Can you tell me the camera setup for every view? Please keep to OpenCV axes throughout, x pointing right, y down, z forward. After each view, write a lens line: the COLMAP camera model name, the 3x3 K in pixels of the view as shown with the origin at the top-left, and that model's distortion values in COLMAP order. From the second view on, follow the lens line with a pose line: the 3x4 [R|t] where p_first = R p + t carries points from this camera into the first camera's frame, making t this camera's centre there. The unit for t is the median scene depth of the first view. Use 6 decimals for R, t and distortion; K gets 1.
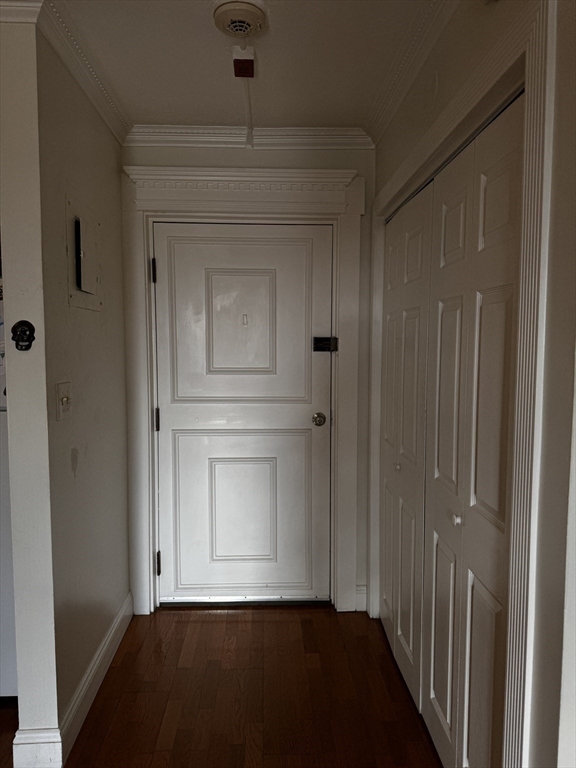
lens RADIAL K [[527.9, 0, 288.4], [0, 527.9, 386.9], [0, 0, 1]] dist [0.089017, 0.001053]
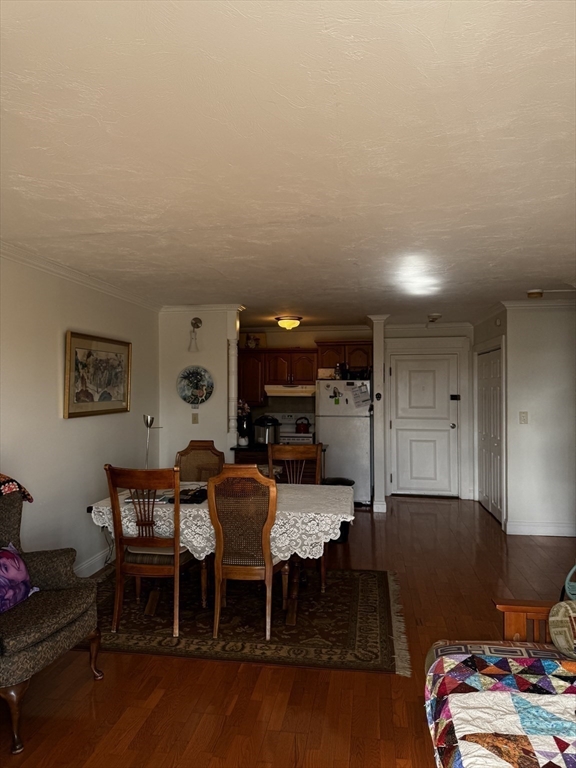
lens RADIAL K [[527.9, 0, 282.2], [0, 527.9, 383.7], [0, 0, 1]] dist [0.089017, 0.001053]
pose [[0.980294, -0.003379, -0.197514, -0.254608], [-0.014307, 0.996013, -0.088048, 0.099630], [0.197024, 0.089139, 0.976338, -1.805308]]
